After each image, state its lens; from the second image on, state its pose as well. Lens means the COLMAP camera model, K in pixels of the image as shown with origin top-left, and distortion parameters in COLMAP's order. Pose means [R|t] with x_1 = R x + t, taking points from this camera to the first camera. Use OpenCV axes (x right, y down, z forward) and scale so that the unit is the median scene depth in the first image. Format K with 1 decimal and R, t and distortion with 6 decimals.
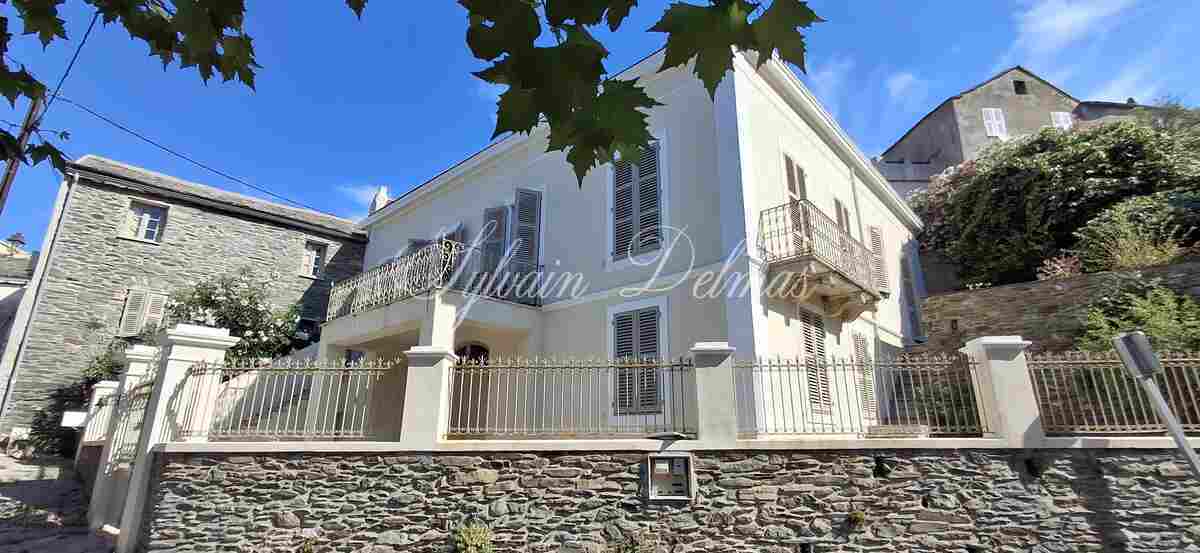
lens RADIAL K [[537.7, 0, 601.6], [0, 537.7, 278.3], [0, 0, 1]] dist [-0.003350, -0.000291]
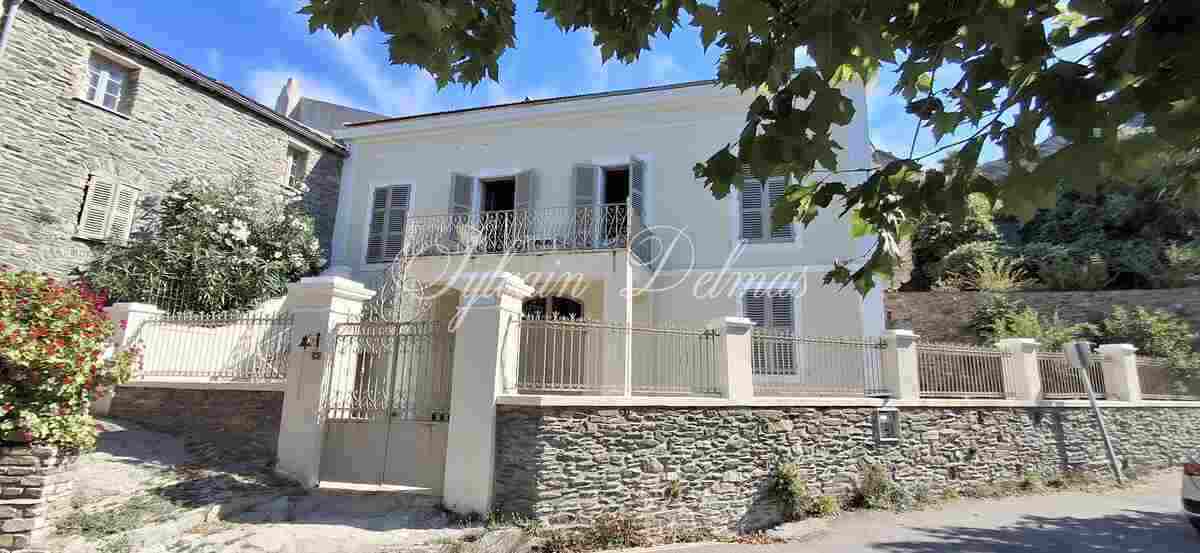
lens RADIAL K [[537.7, 0, 598.6], [0, 537.7, 270.6], [0, 0, 1]] dist [-0.003350, -0.000291]
pose [[0.899421, 0.112694, 0.422305, -1.186891], [-0.151386, 0.986705, 0.059114, 0.004595], [-0.410029, -0.117100, 0.904524, 0.091284]]
